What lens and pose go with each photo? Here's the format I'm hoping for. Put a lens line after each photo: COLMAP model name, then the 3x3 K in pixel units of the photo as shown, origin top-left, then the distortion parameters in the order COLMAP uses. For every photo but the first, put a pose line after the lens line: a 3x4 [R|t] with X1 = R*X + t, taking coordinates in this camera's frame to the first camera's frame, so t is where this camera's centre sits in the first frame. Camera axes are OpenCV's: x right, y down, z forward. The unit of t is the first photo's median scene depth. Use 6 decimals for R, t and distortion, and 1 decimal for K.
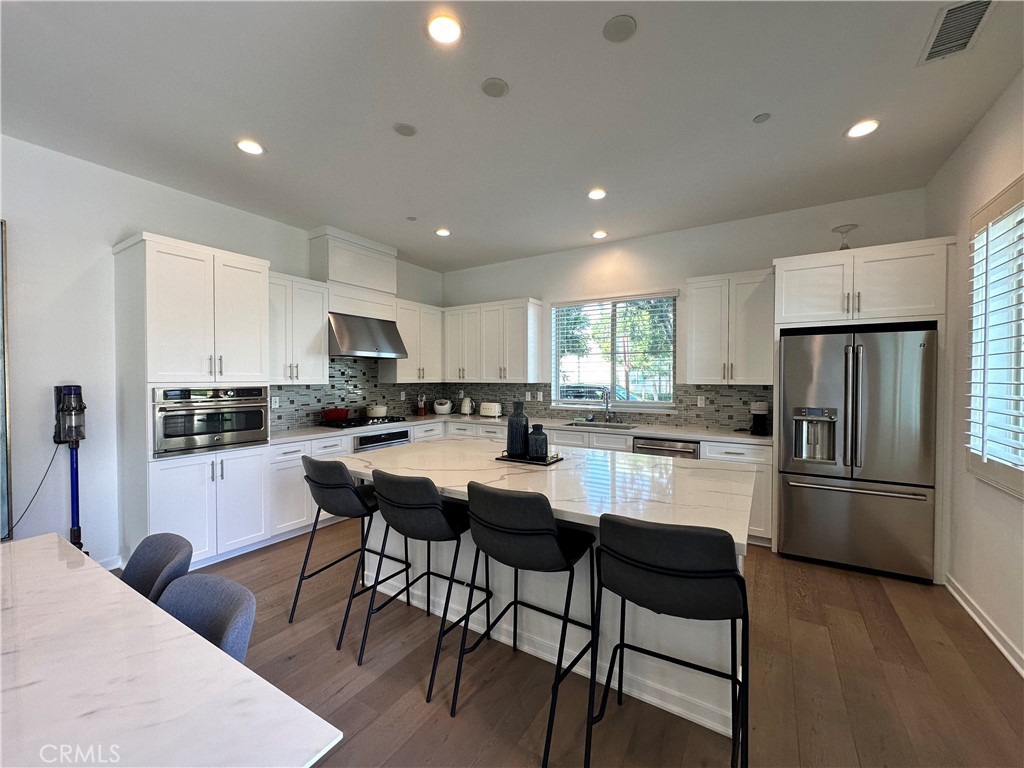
lens RADIAL K [[408.5, 0, 509.8], [0, 408.5, 384.8], [0, 0, 1]] dist [-0.004126, 0.000386]
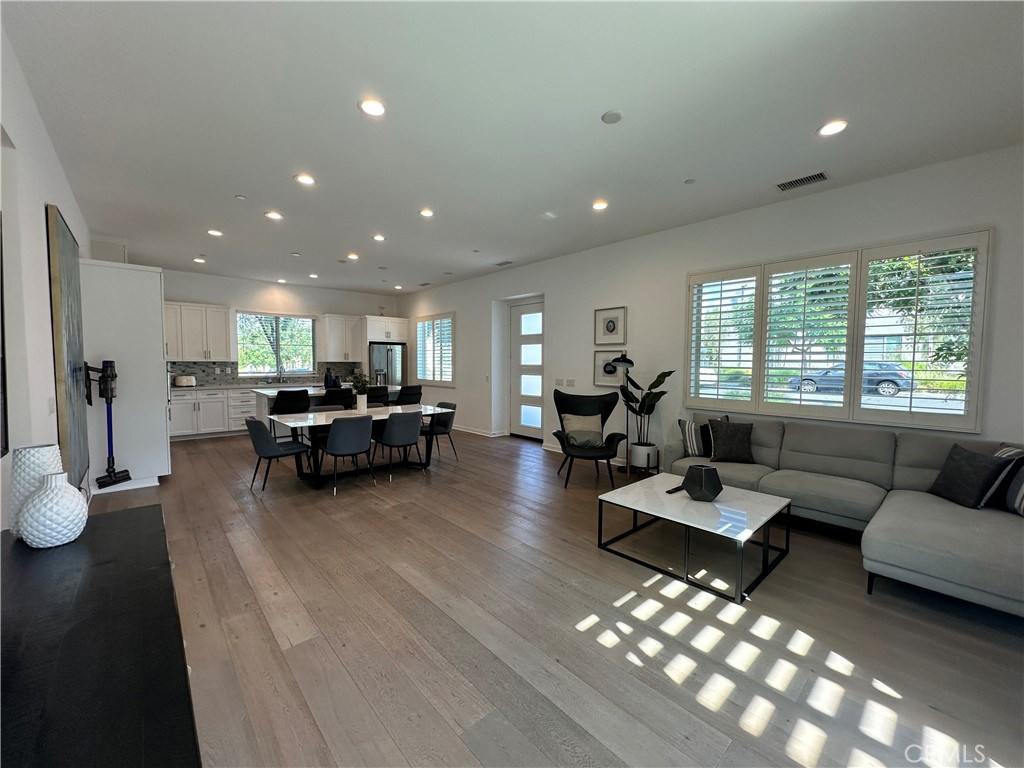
lens RADIAL K [[408.5, 0, 513.1], [0, 408.5, 386.0], [0, 0, 1]] dist [-0.004126, 0.000386]
pose [[0.263302, -0.055370, 0.963123, -1.678637], [0.011625, 0.998461, 0.054223, 0.024360], [-0.964643, -0.003080, 0.263541, -0.640622]]
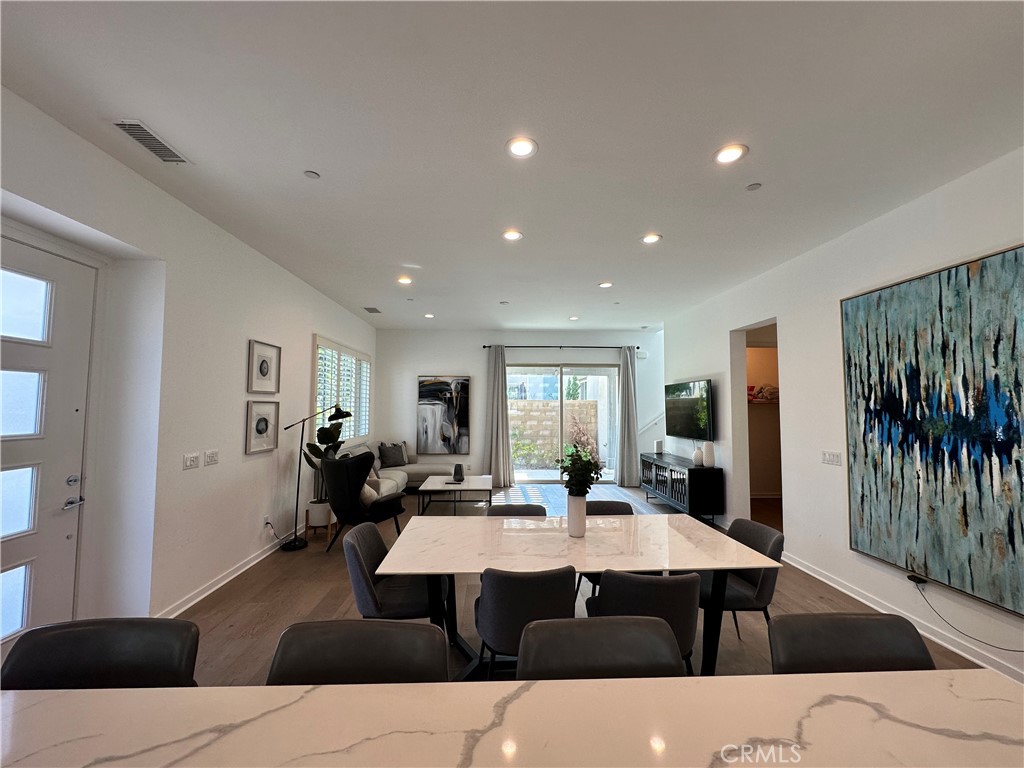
lens RADIAL K [[408.5, 0, 508.5], [0, 408.5, 383.7], [0, 0, 1]] dist [-0.004126, 0.000386]
pose [[-0.823987, -0.036396, -0.565439, 0.082967], [-0.016854, 0.999068, -0.039748, -0.041125], [0.566358, -0.023222, -0.823832, 0.785723]]
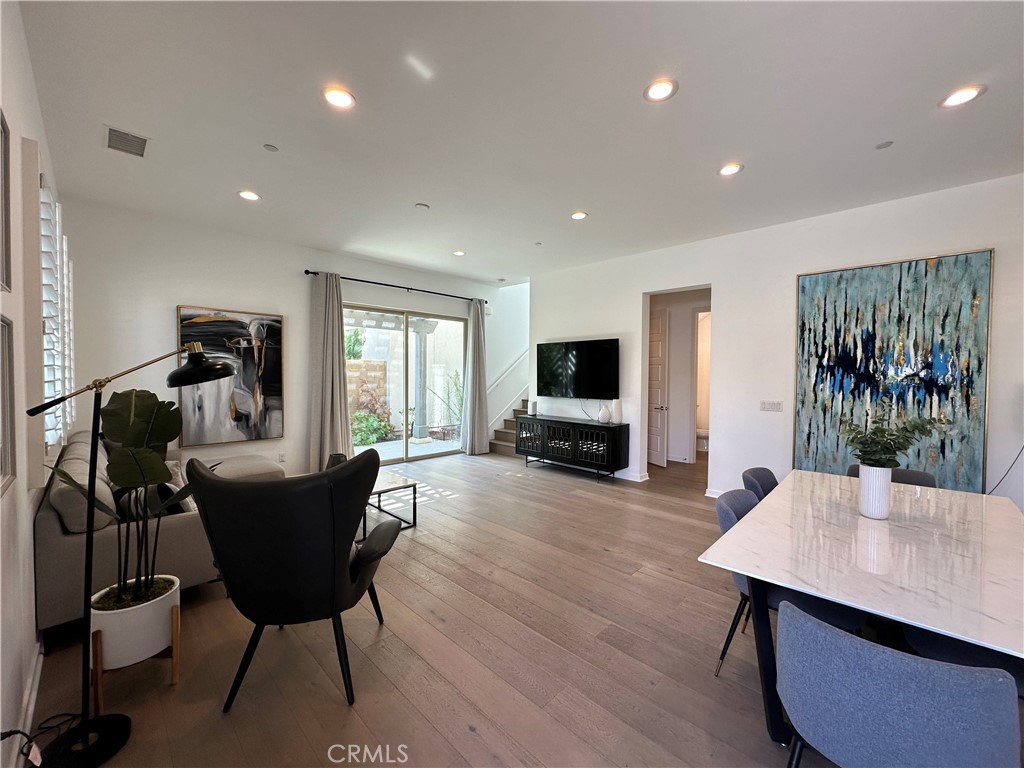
lens RADIAL K [[408.5, 0, 512.4], [0, 408.5, 383.9], [0, 0, 1]] dist [-0.004126, 0.000386]
pose [[-0.210538, 0.021957, -0.977339, 0.215979], [-0.026122, 0.999264, 0.028077, 0.009602], [0.977237, 0.031441, -0.209810, -0.119542]]
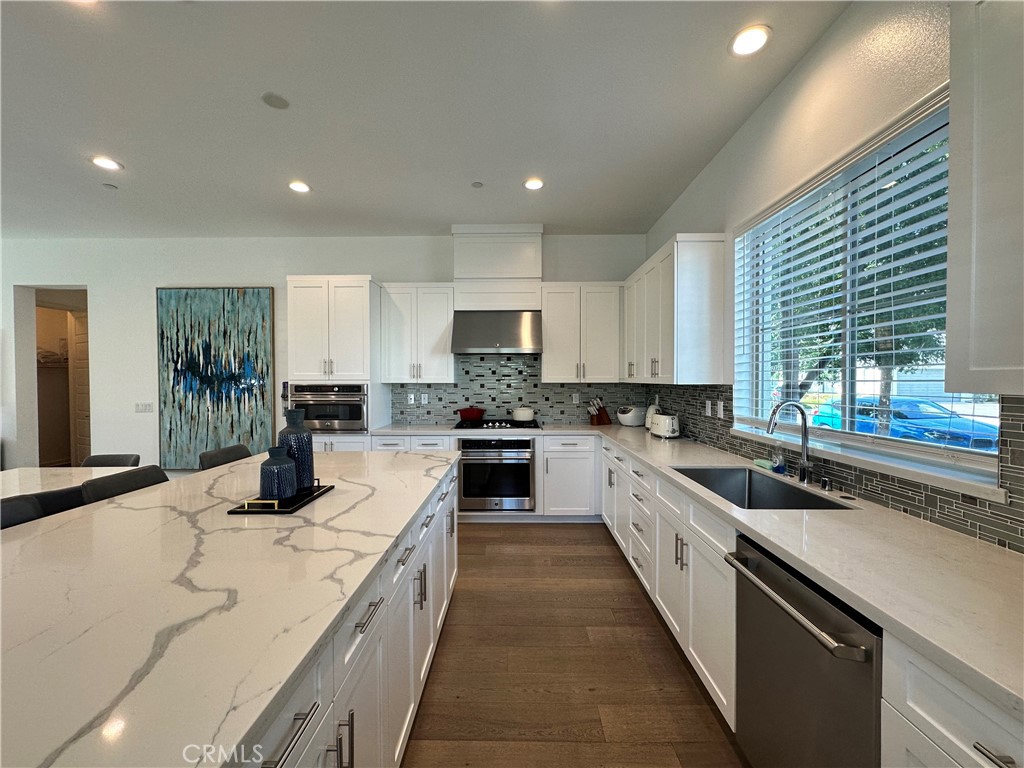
lens RADIAL K [[408.5, 0, 510.0], [0, 408.5, 385.3], [0, 0, 1]] dist [-0.004126, 0.000386]
pose [[0.522714, 0.013217, -0.852405, 0.586468], [-0.012683, 0.999890, 0.007727, -0.006667], [0.852414, 0.006772, 0.522824, 0.720568]]
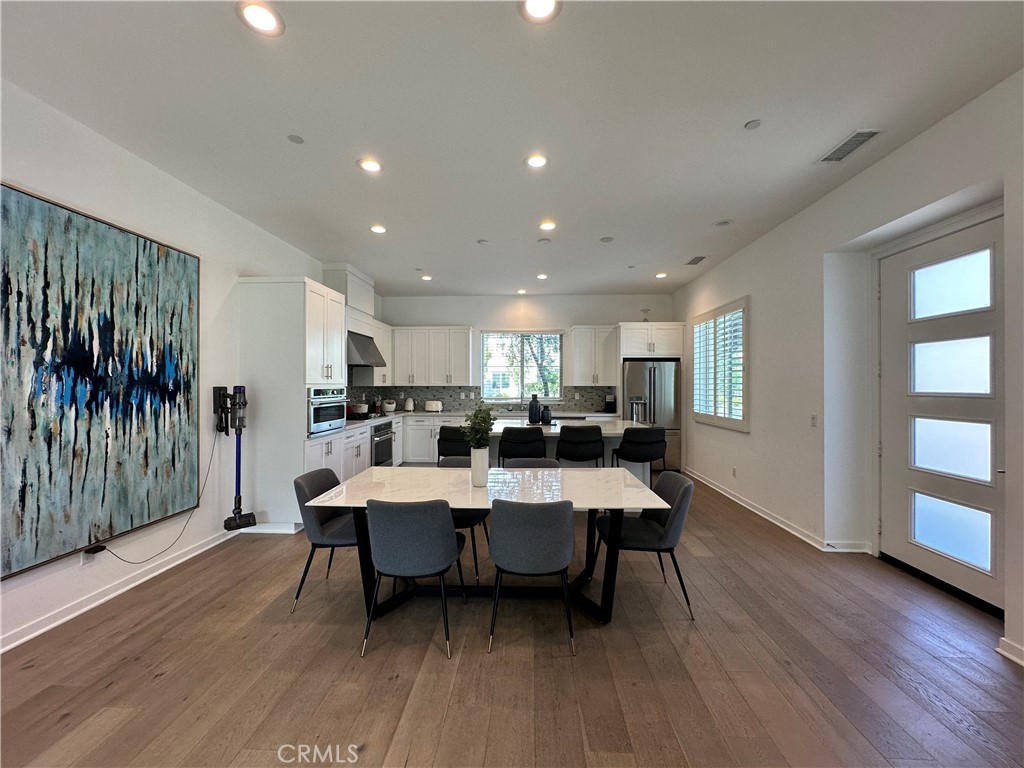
lens RADIAL K [[408.5, 0, 510.4], [0, 408.5, 384.2], [0, 0, 1]] dist [-0.004126, 0.000386]
pose [[0.870913, 0.000993, 0.491437, -0.761153], [0.007512, 0.999854, -0.015334, 0.017938], [-0.491380, 0.017046, 0.870778, -0.445975]]
